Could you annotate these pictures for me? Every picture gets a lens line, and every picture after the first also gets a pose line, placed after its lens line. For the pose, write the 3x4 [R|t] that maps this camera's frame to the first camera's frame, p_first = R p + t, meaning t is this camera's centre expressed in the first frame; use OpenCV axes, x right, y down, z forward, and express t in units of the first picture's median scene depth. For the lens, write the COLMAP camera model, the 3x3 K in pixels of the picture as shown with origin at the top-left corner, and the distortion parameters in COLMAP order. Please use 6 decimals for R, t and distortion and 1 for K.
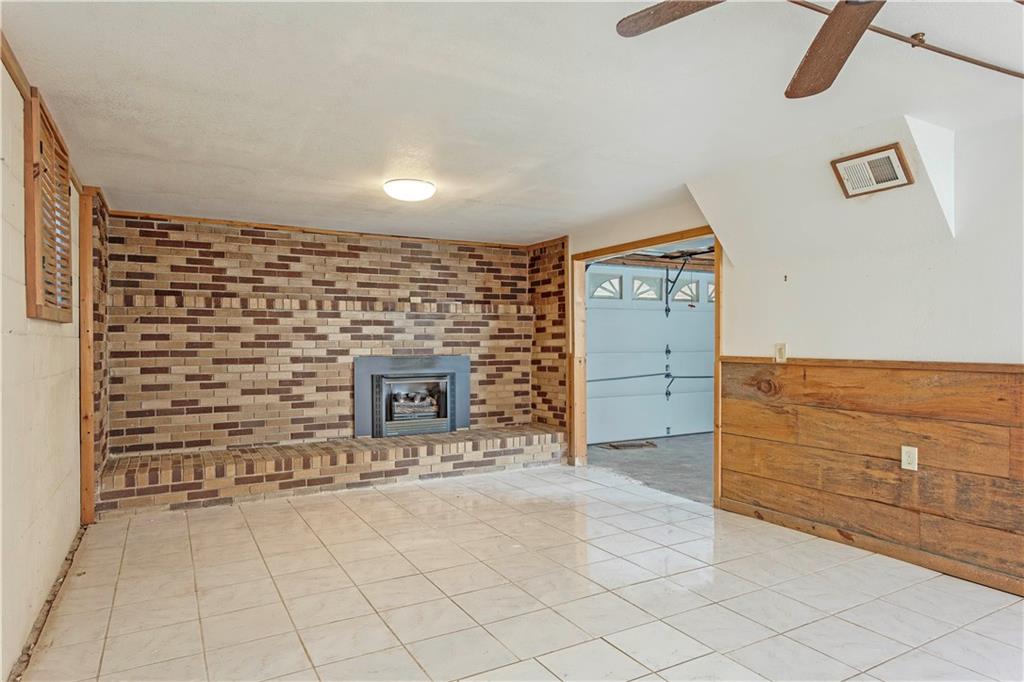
lens RADIAL K [[630.3, 0, 516.6], [0, 630.3, 344.8], [0, 0, 1]] dist [-0.007091, 0.002085]
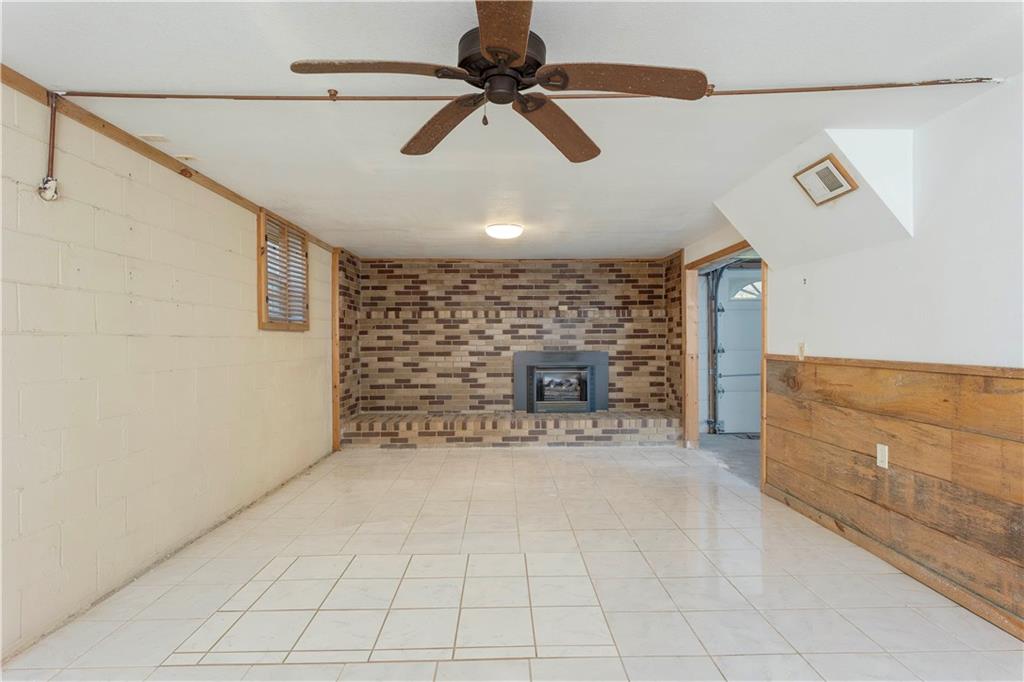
lens RADIAL K [[553.2, 0, 511.5], [0, 553.2, 343.6], [0, 0, 1]] dist [-0.007328, 0.000924]
pose [[0.875658, 0.001771, -0.482928, 0.357075], [-0.000403, 0.999996, 0.002935, -0.002323], [0.482931, -0.002376, 0.875655, -0.045617]]
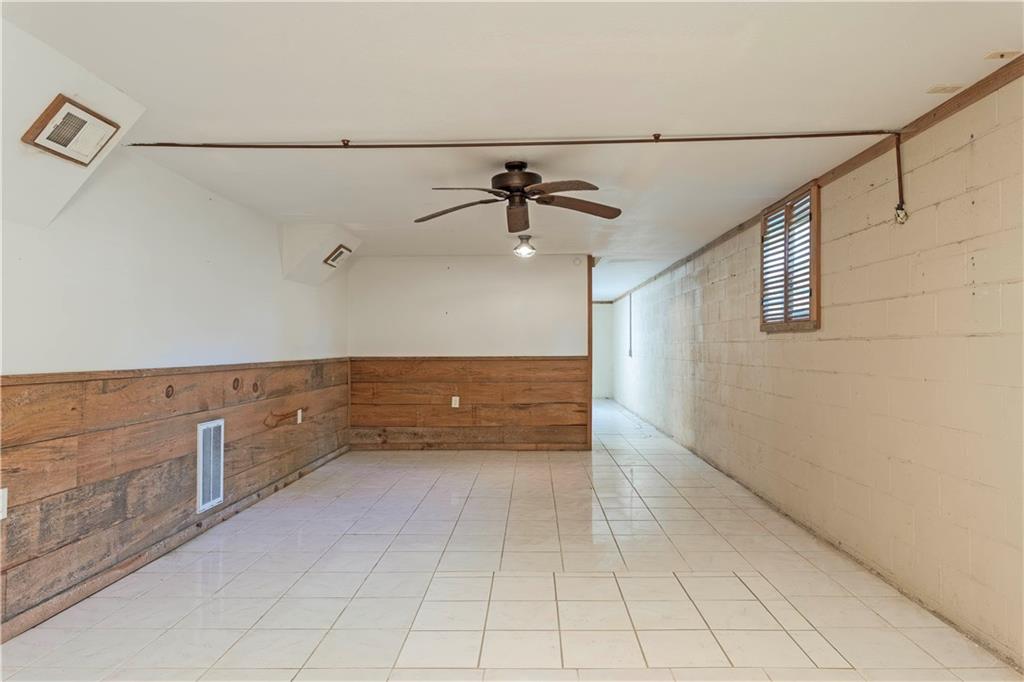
lens RADIAL K [[629.4, 0, 514.0], [0, 629.4, 333.8], [0, 0, 1]] dist [-0.008919, 0.002570]
pose [[-0.852496, 0.018082, 0.522420, -0.196824], [0.007569, 0.999724, -0.022251, -0.001749], [-0.522678, -0.015015, -0.852398, 0.887423]]
